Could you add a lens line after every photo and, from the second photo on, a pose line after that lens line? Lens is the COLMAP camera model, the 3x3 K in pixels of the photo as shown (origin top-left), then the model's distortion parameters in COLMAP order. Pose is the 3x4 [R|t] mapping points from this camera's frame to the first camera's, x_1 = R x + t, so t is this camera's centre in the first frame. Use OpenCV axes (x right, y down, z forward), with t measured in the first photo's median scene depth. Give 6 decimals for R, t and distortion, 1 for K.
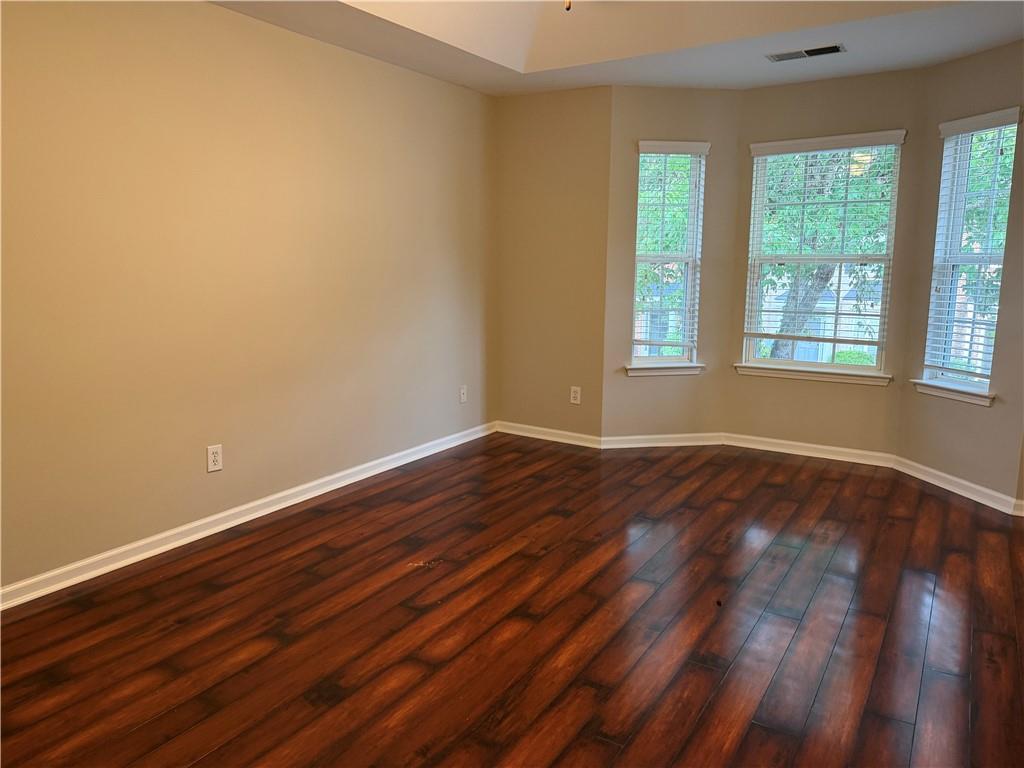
lens RADIAL K [[723.1, 0, 504.7], [0, 723.1, 383.3], [0, 0, 1]] dist [0.064376, -0.084520]
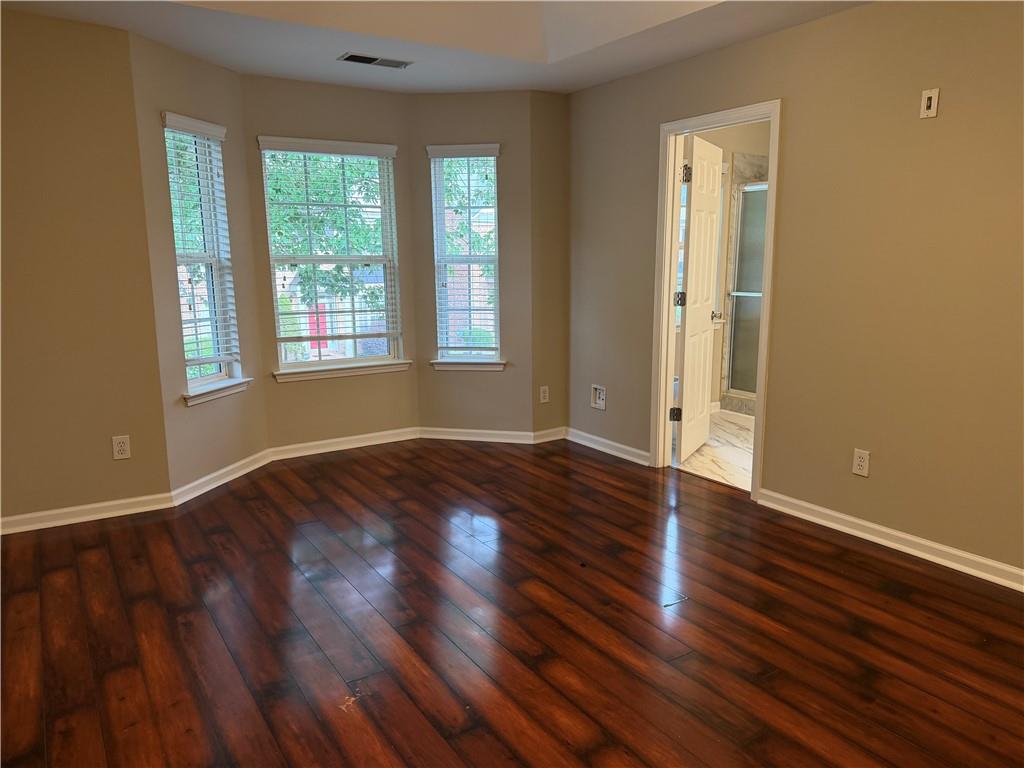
lens RADIAL K [[723.1, 0, 516.9], [0, 723.1, 387.2], [0, 0, 1]] dist [0.064376, -0.084520]
pose [[0.396948, -0.167052, 0.902511, -0.516592], [0.158327, 0.981020, 0.111947, -0.081228], [-0.904082, 0.098455, 0.415863, 0.430687]]
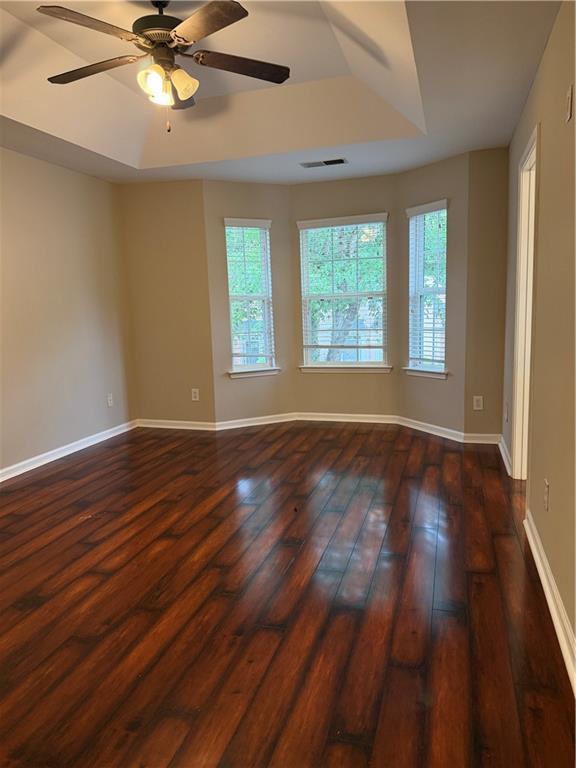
lens RADIAL K [[542.3, 0, 286.6], [0, 542.3, 383.7], [0, 0, 1]] dist [0.064376, -0.084520]
pose [[0.961795, -0.069847, 0.264710, -0.010870], [0.077221, 0.996860, -0.017538, 0.035163], [-0.262654, 0.037309, 0.964169, -0.094242]]
